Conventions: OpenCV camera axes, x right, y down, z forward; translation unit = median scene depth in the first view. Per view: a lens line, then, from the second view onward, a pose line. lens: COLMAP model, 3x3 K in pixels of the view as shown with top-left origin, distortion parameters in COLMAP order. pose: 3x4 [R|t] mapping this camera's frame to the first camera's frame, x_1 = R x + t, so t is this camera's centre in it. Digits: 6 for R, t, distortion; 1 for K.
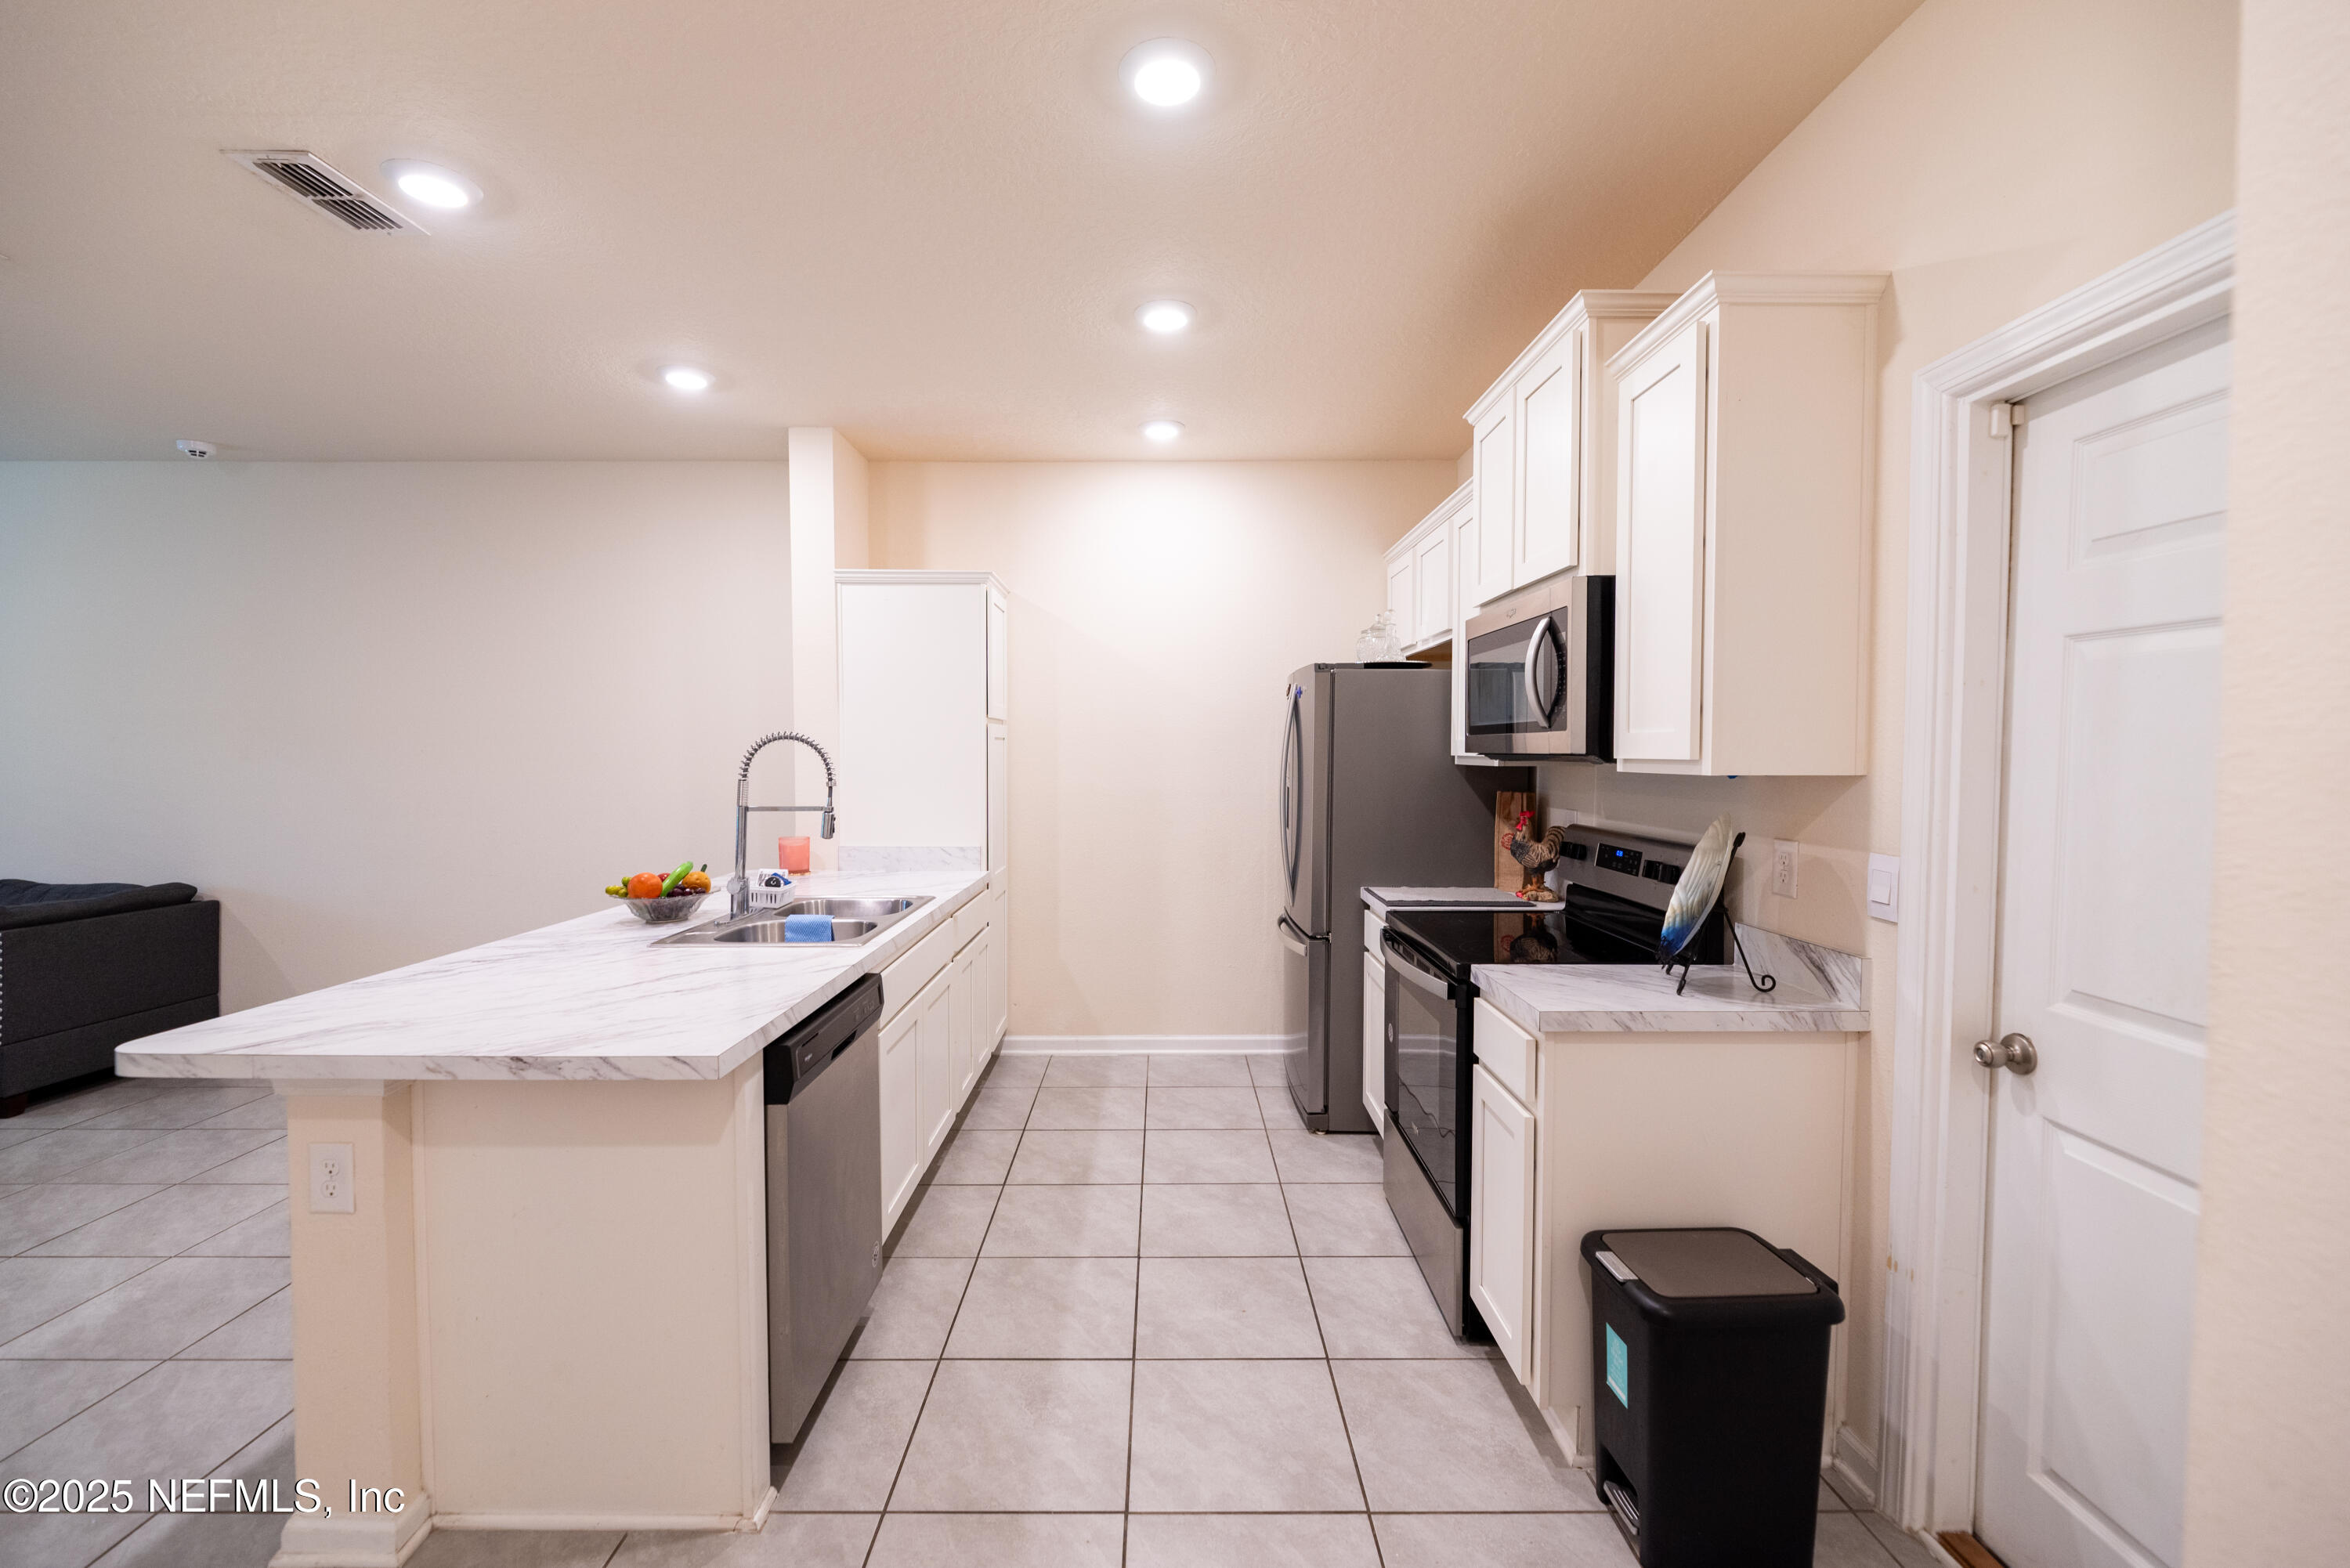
lens RADIAL K [[964.9, 0, 1170.4], [0, 964.9, 786.5], [0, 0, 1]] dist [0.000831, 0.000286]
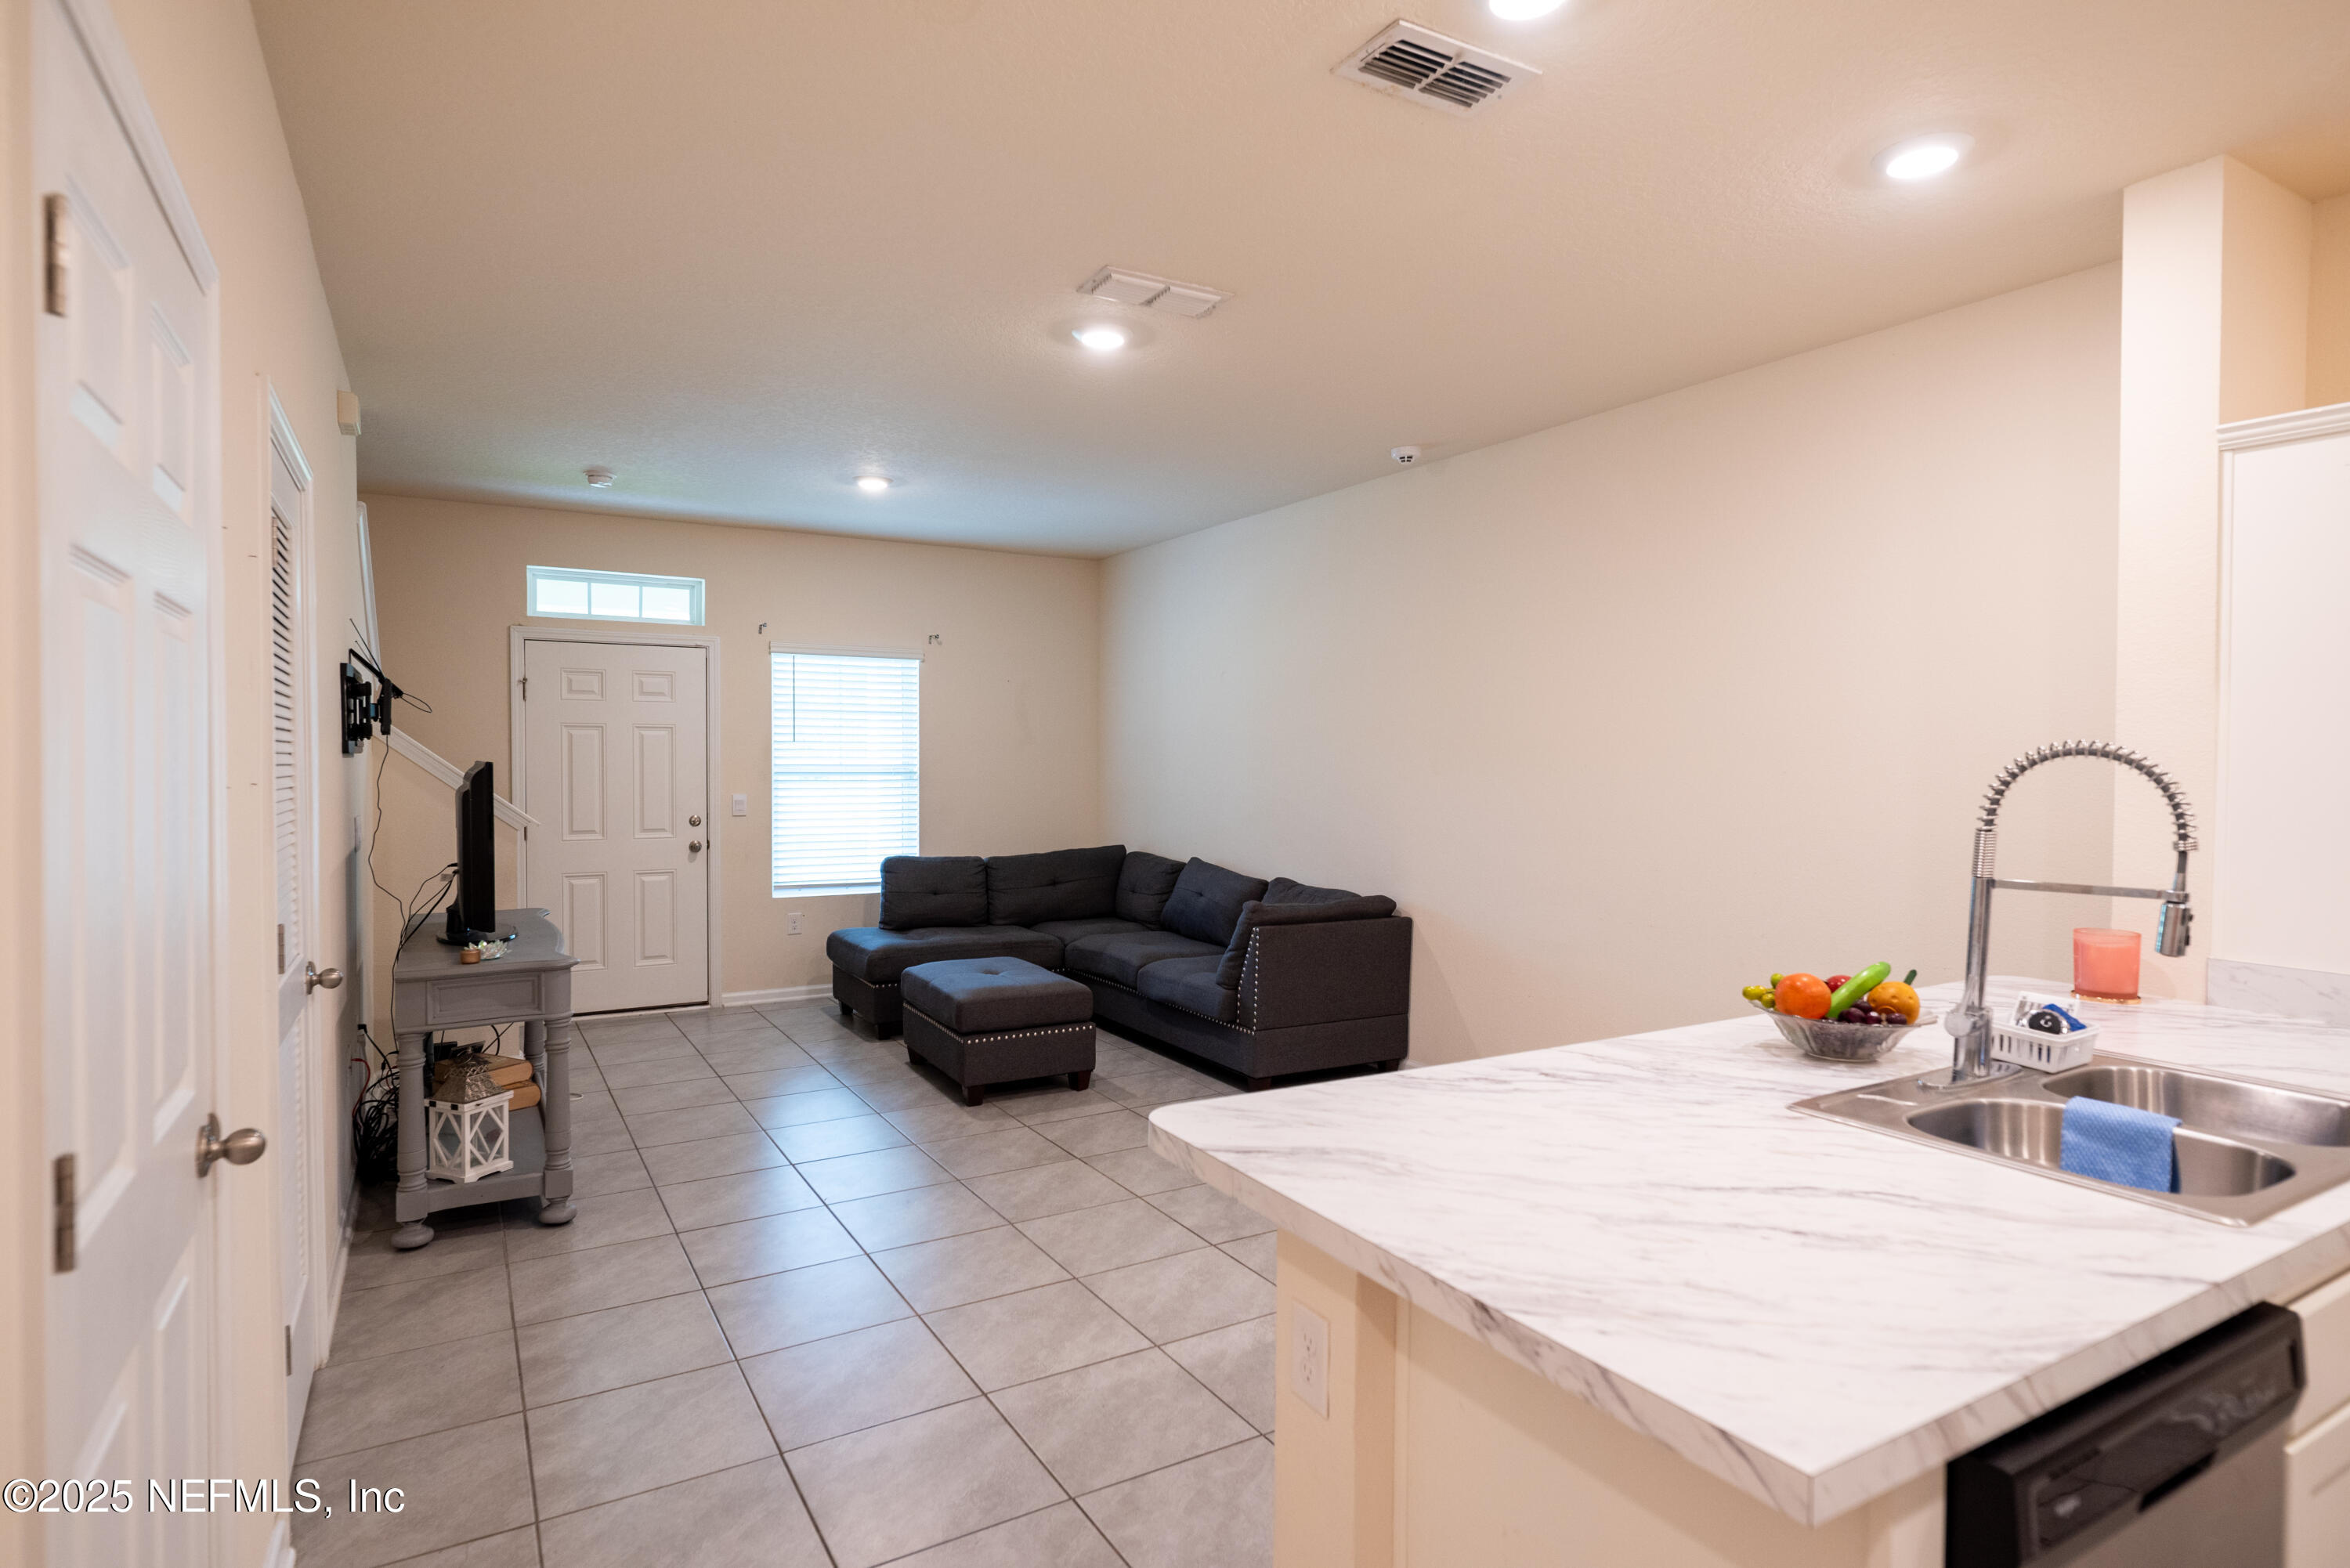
lens RADIAL K [[1201.3, 0, 1177.4], [0, 1201.3, 779.3], [0, 0, 1]] dist [0.002120, -0.002148]
pose [[0.494871, 0.020200, -0.868732, -0.082510], [-0.038454, 0.999260, 0.001330, -0.019662], [0.868115, 0.032748, 0.495281, 0.277284]]
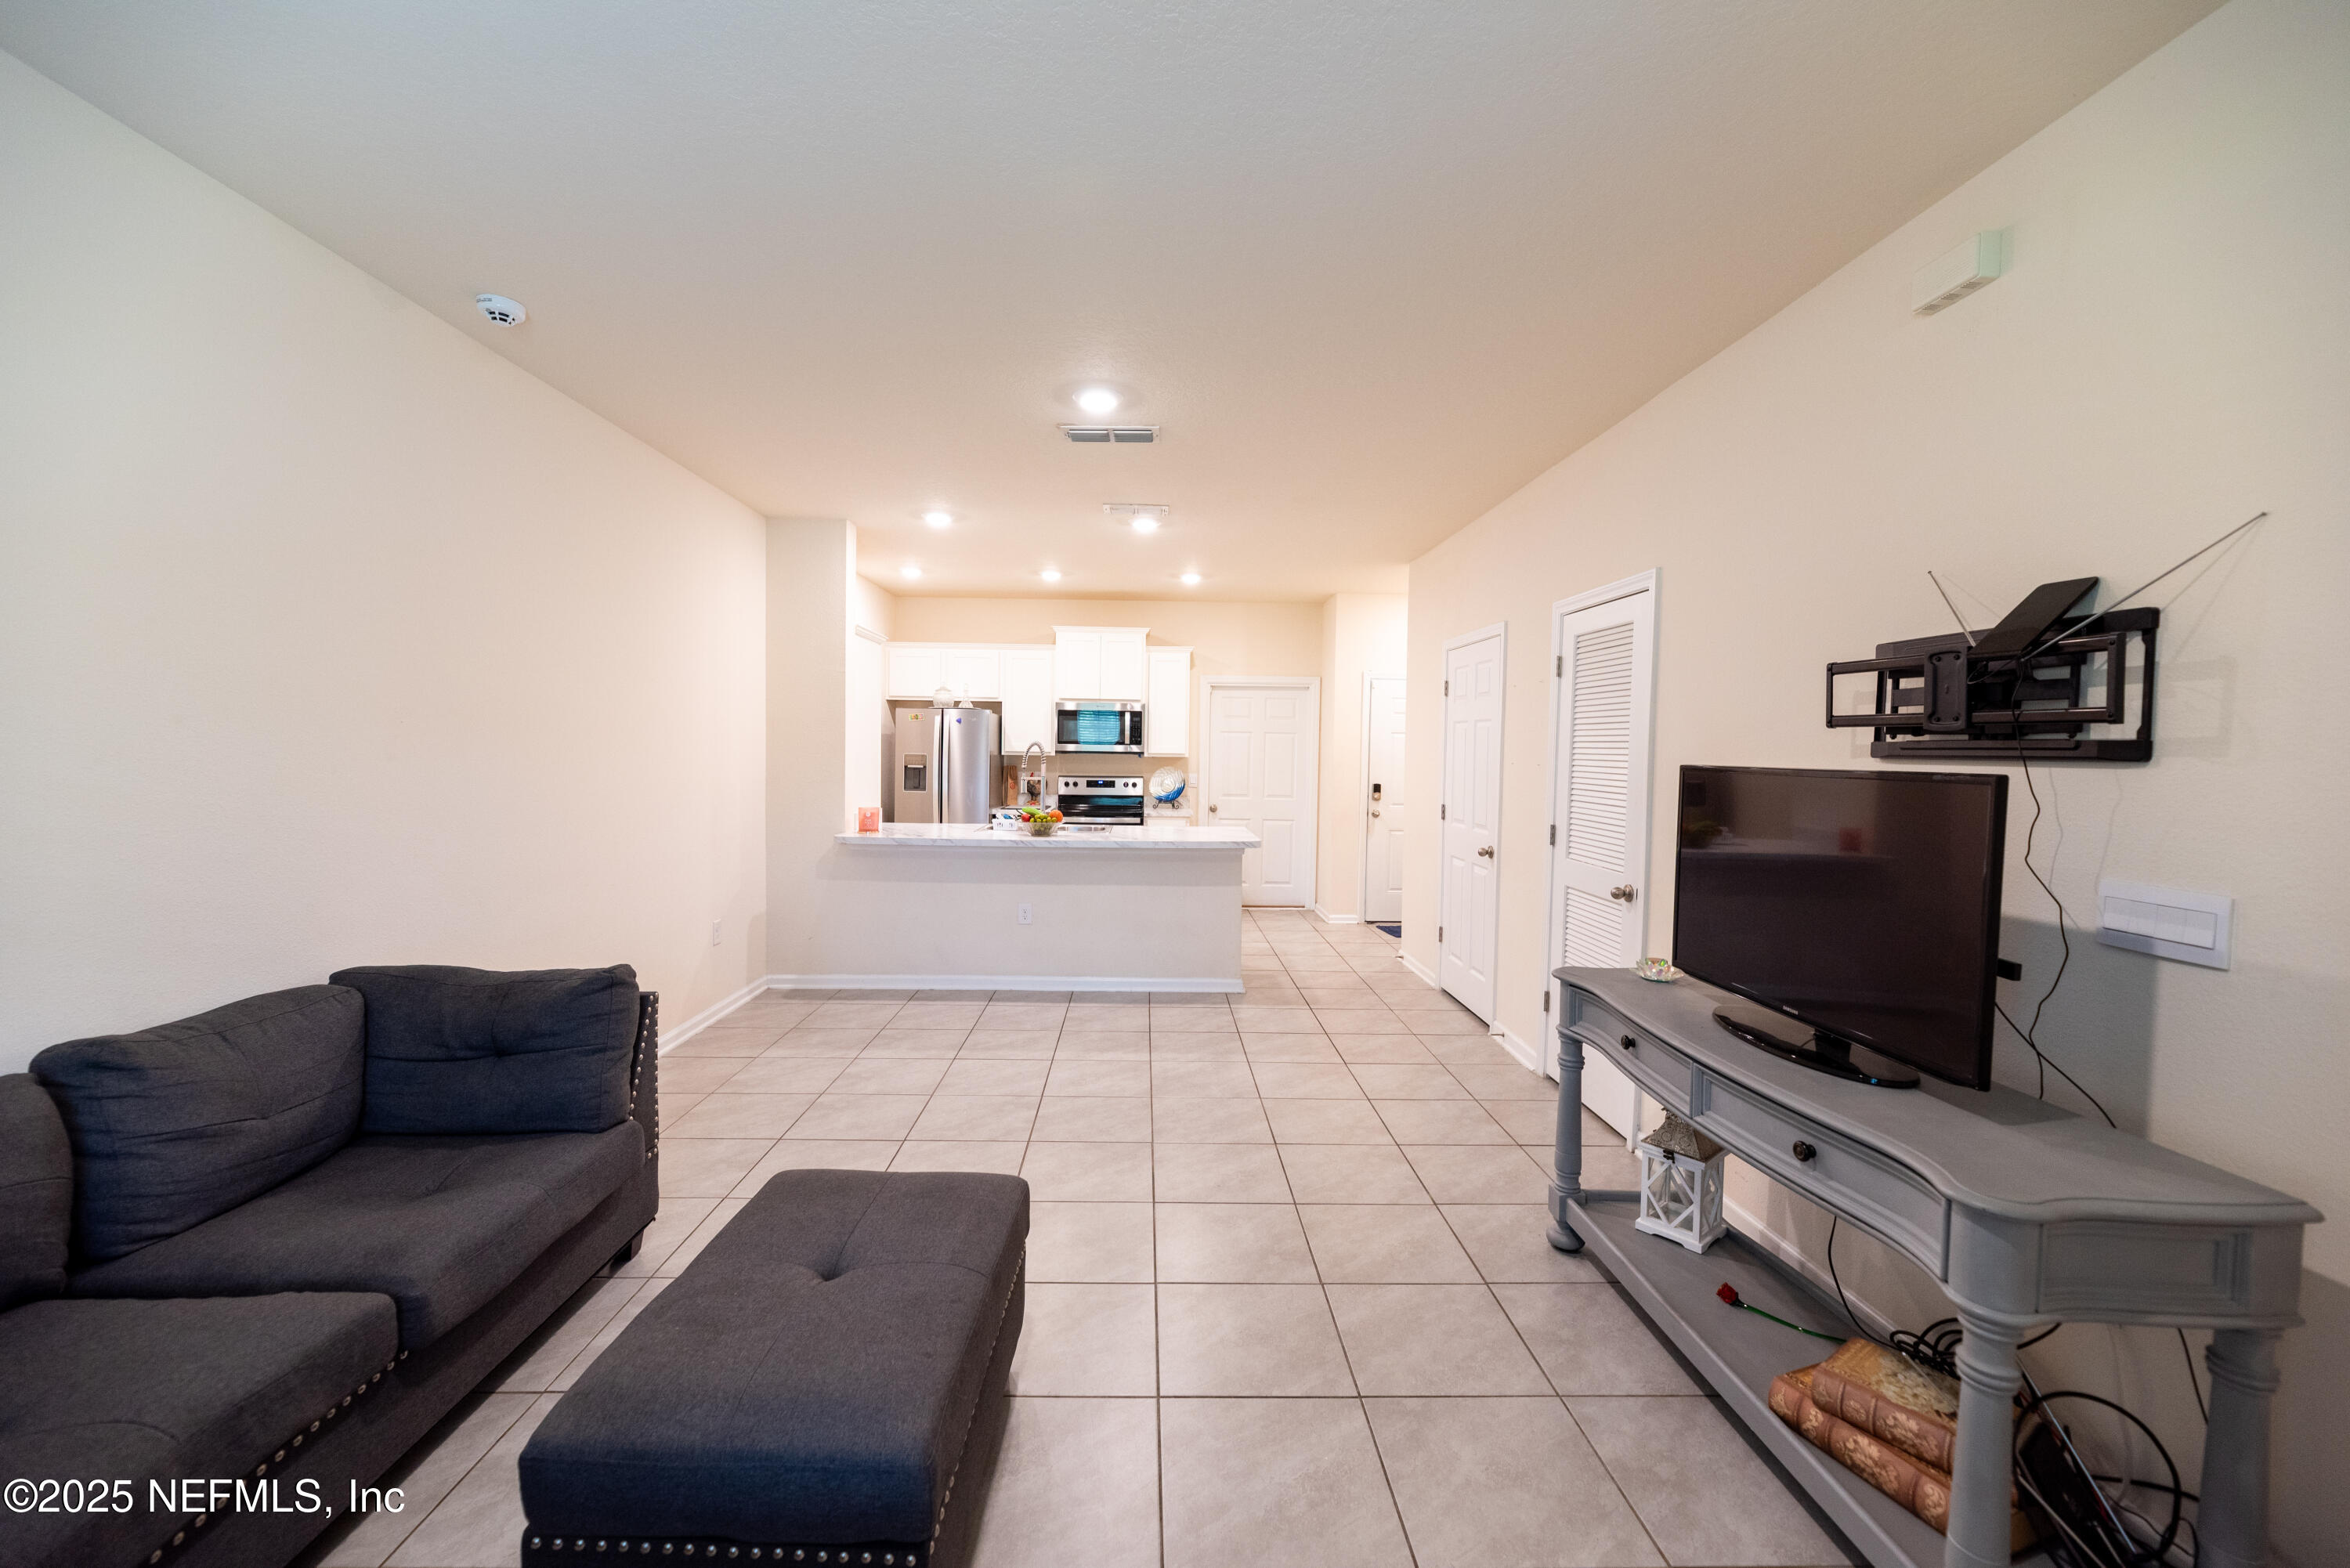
lens RADIAL K [[964.9, 0, 1170.4], [0, 964.9, 786.5], [0, 0, 1]] dist [0.000831, 0.000286]
pose [[-0.004866, -0.036483, 0.999322, -2.654710], [0.016489, 0.999195, 0.036559, -0.027897], [-0.999852, 0.016656, -0.004261, 0.785592]]
